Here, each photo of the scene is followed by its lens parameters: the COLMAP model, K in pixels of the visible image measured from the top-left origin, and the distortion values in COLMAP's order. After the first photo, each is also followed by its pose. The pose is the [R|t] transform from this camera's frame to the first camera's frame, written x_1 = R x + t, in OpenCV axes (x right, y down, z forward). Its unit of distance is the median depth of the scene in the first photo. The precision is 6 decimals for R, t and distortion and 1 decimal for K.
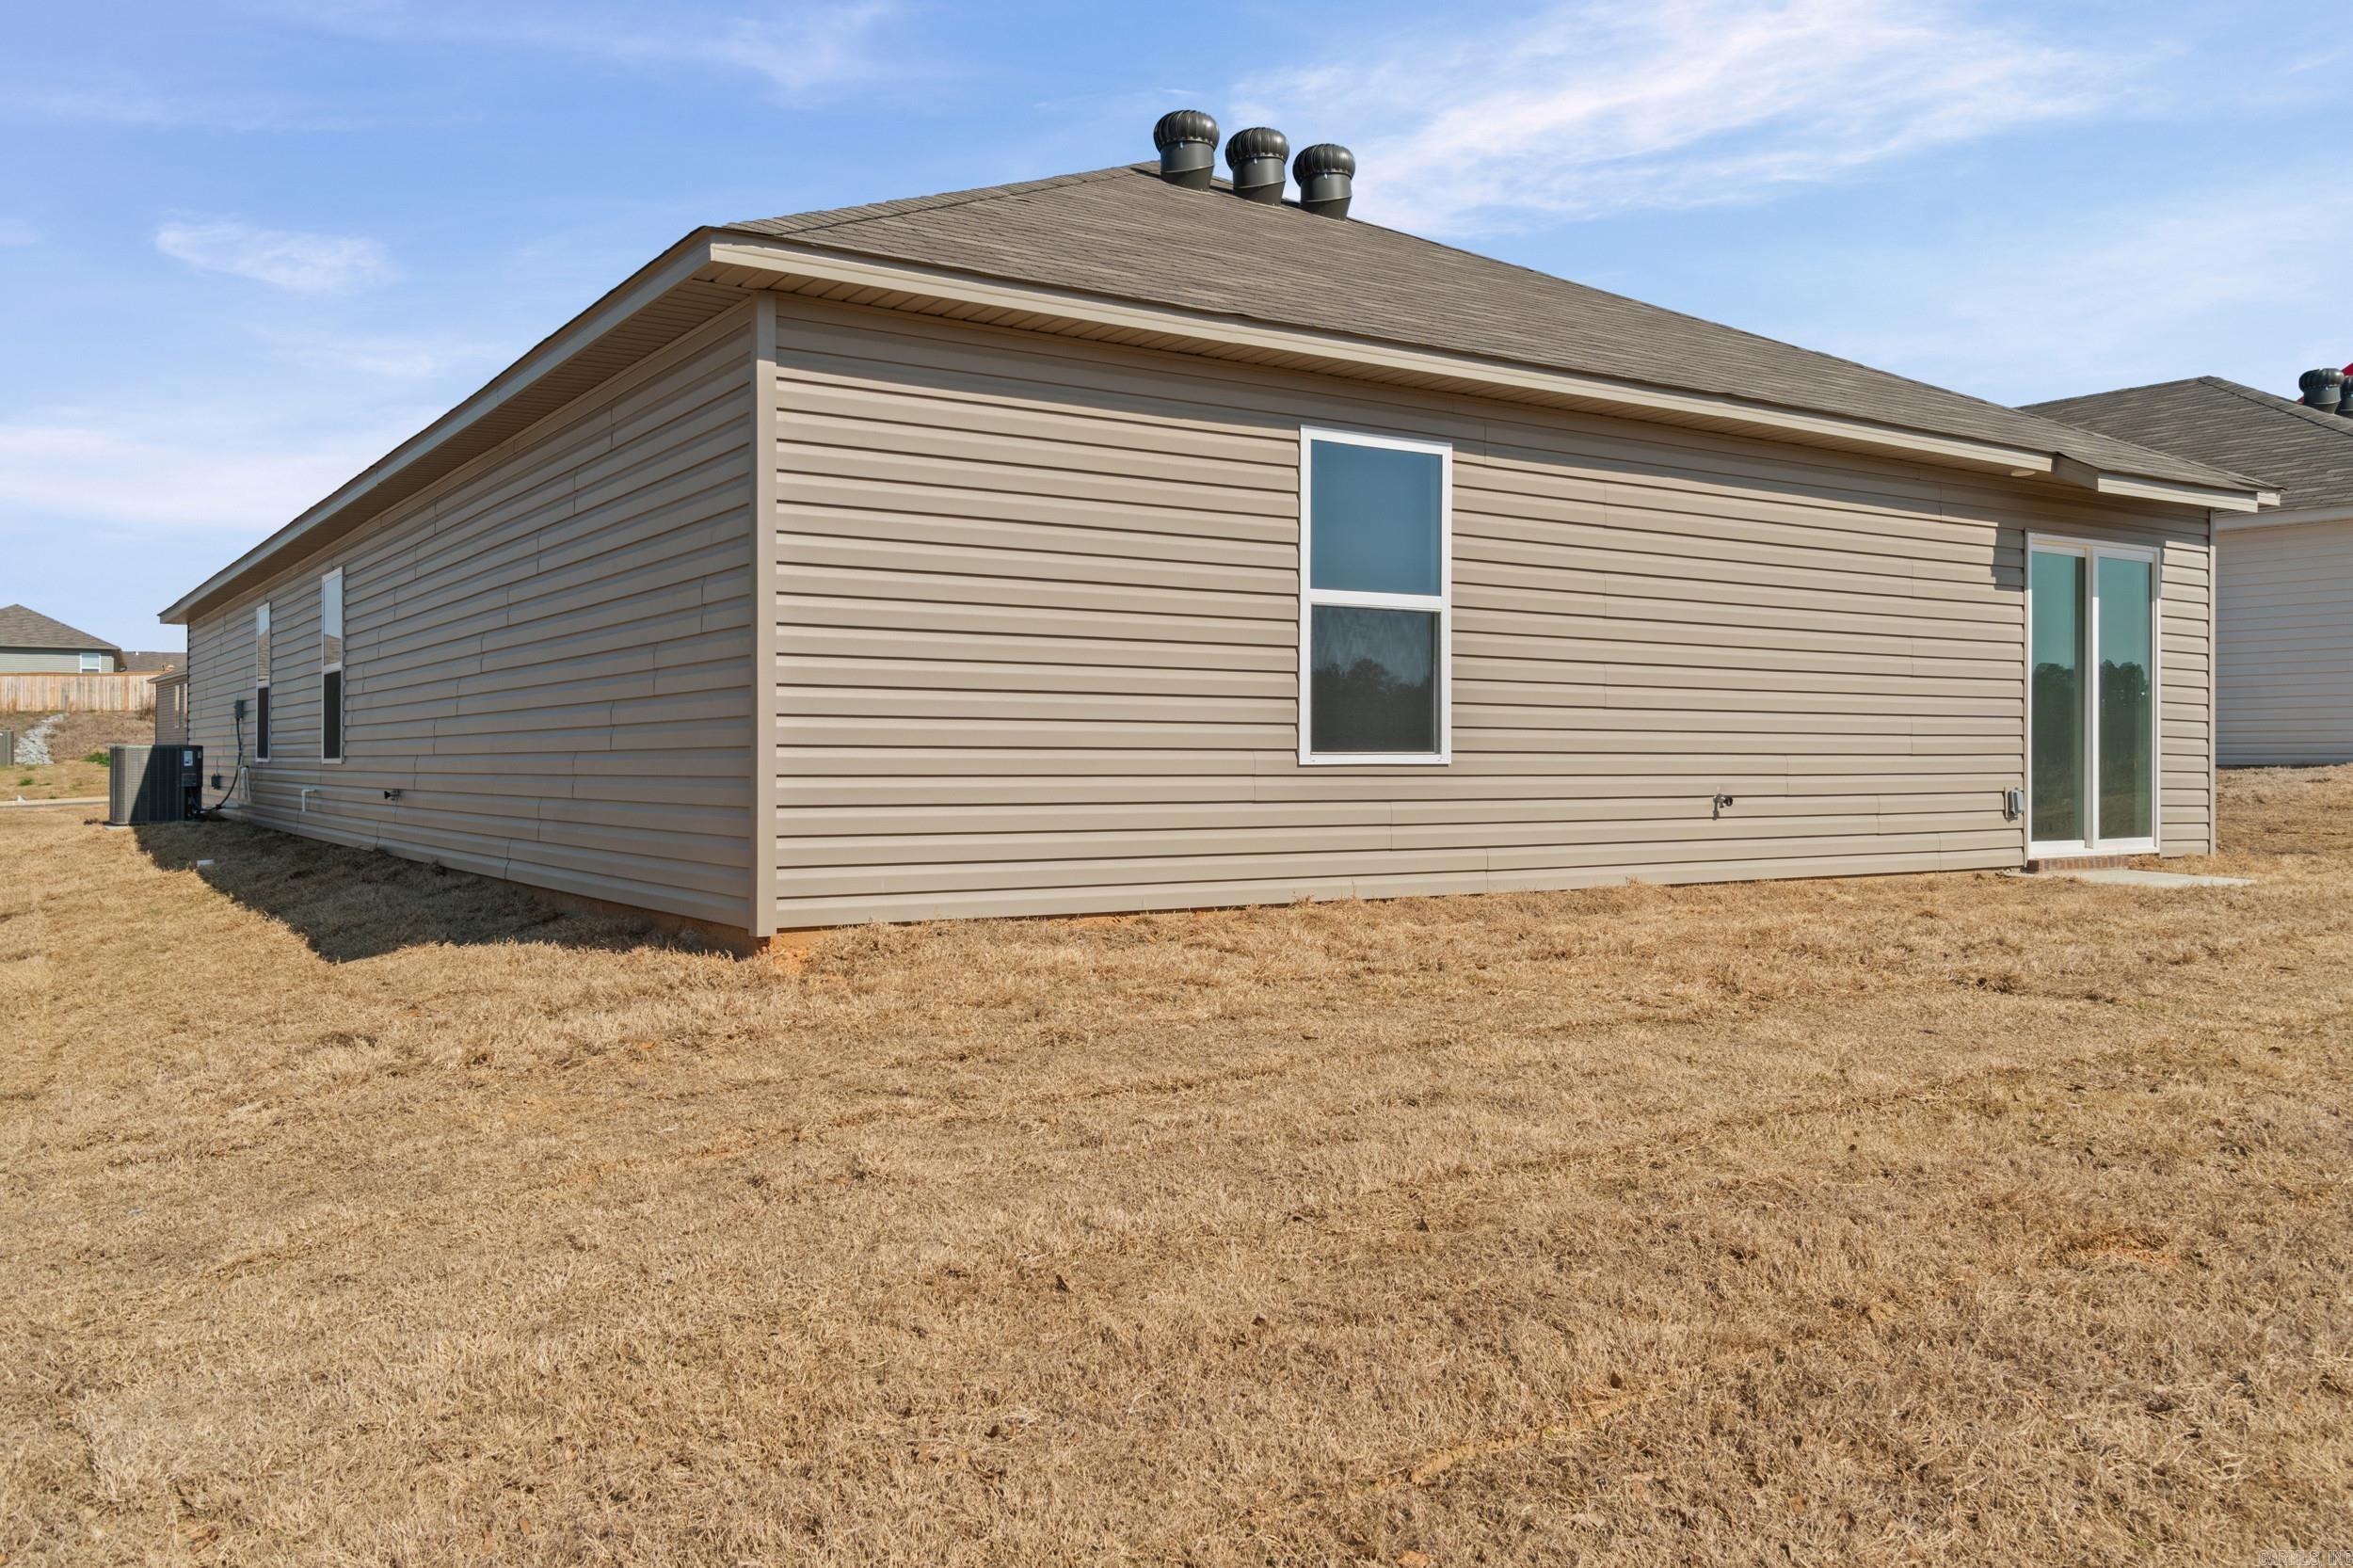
lens RADIAL K [[1783.9, 0, 1128.2], [0, 1783.9, 780.5], [0, 0, 1]] dist [-0.001979, -0.000925]
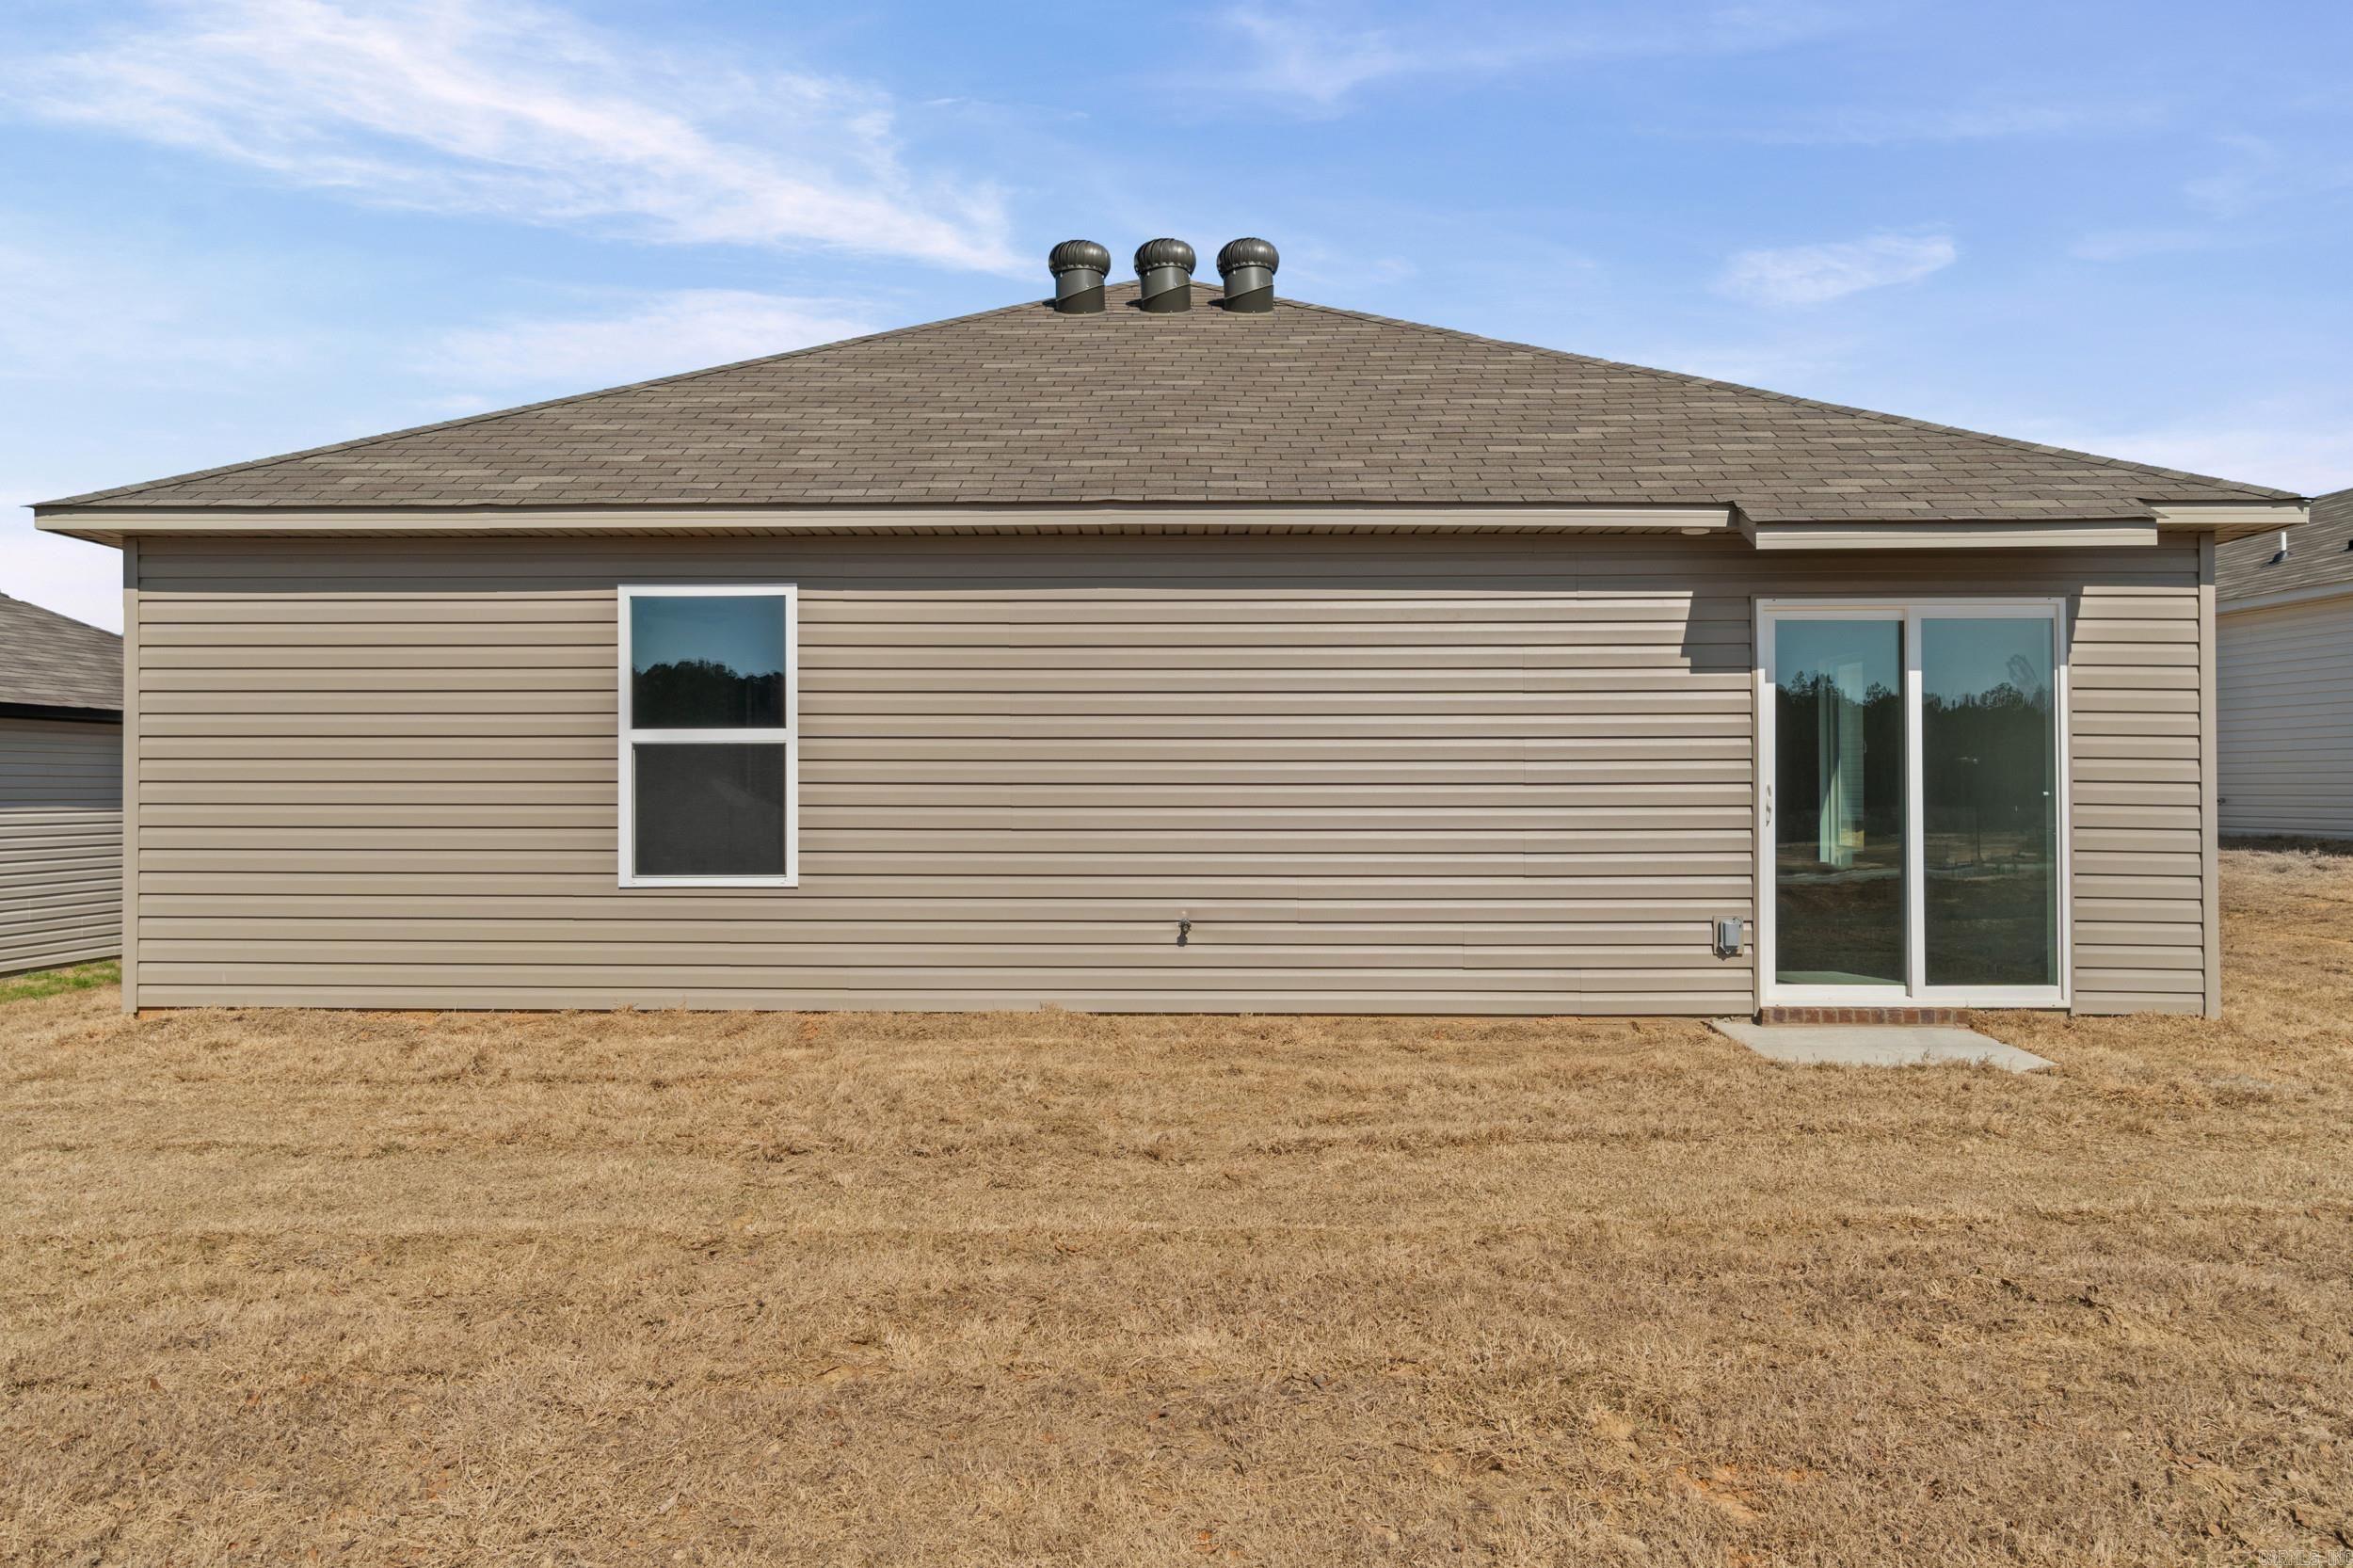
lens RADIAL K [[1882.0, 0, 1176.5], [0, 1882.0, 784.0], [0, 0, 1]] dist [-0.003316, 0.001052]
pose [[0.834531, -0.013072, -0.550806, 0.980973], [-0.005459, 0.999473, -0.031991, -0.035198], [0.550934, 0.029704, 0.834020, 0.195639]]
